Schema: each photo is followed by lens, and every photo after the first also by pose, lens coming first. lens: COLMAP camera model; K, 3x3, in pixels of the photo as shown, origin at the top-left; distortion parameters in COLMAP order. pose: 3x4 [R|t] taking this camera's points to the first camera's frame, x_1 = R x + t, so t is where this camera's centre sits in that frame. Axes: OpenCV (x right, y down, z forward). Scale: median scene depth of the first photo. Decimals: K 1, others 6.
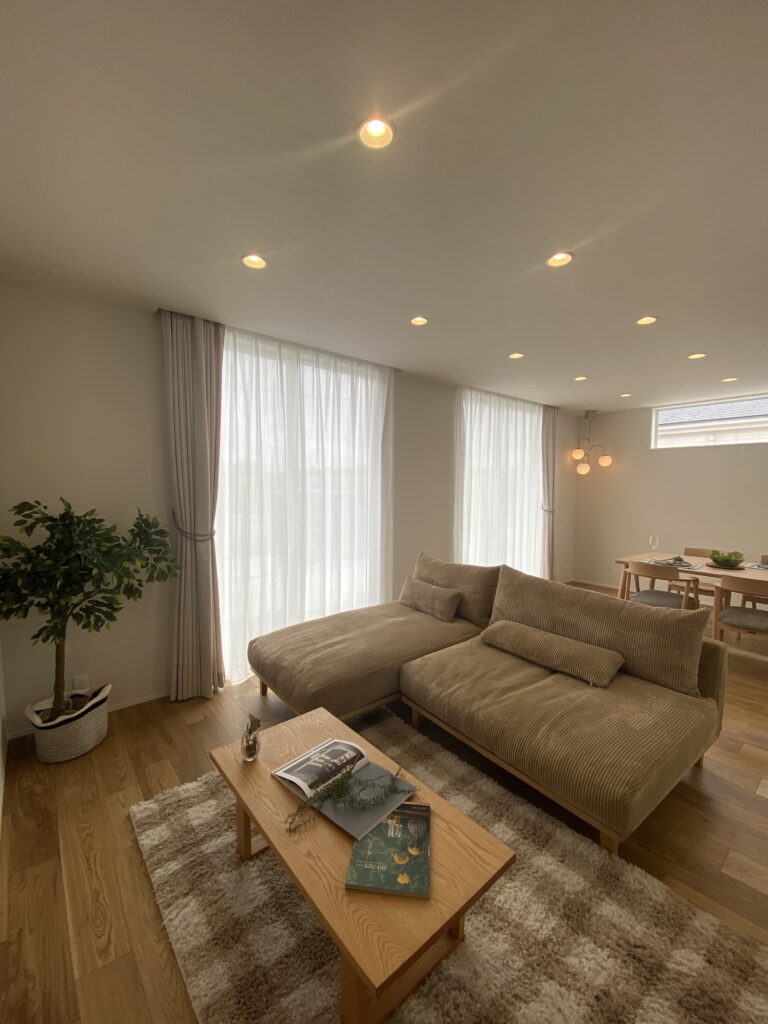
lens RADIAL K [[421.5, 0, 384.0], [0, 421.5, 512.0], [0, 0, 1]] dist [-0.000043, -0.000017]
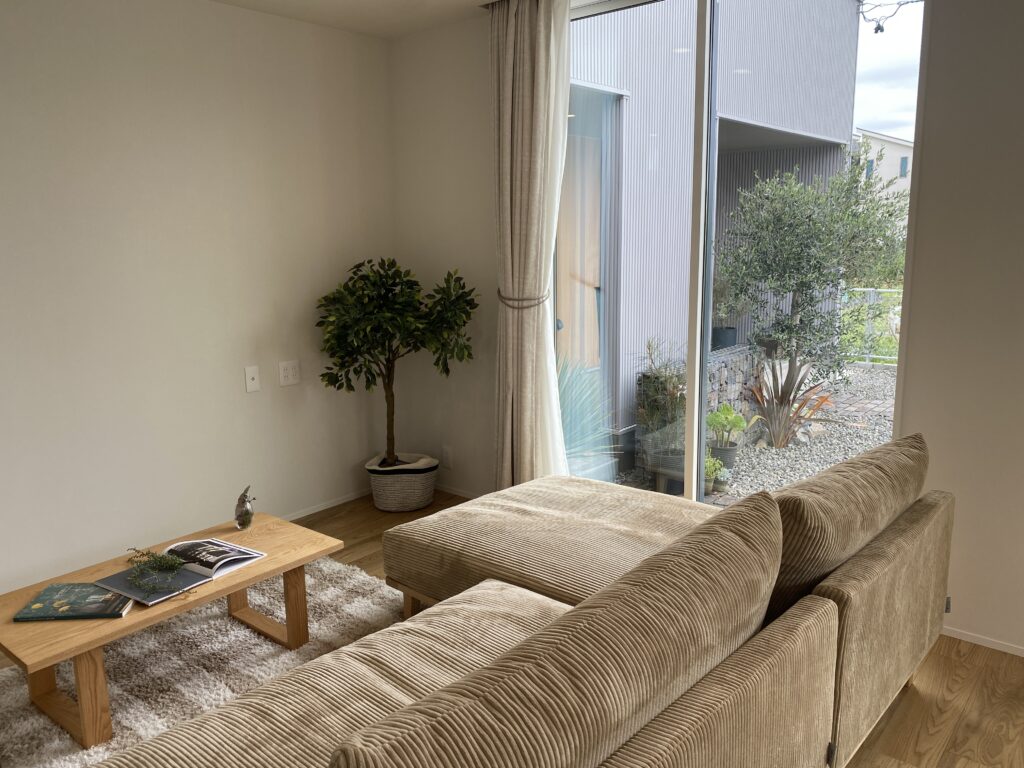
lens RADIAL K [[770.9, 0, 512.0], [0, 770.9, 384.0], [0, 0, 1]] dist [0.004381, 0.002488]
pose [[0.159838, 0.172010, -0.972041, 1.106336], [-0.044412, 0.984957, 0.166993, -0.055891], [0.986144, 0.016479, 0.165073, 0.979079]]
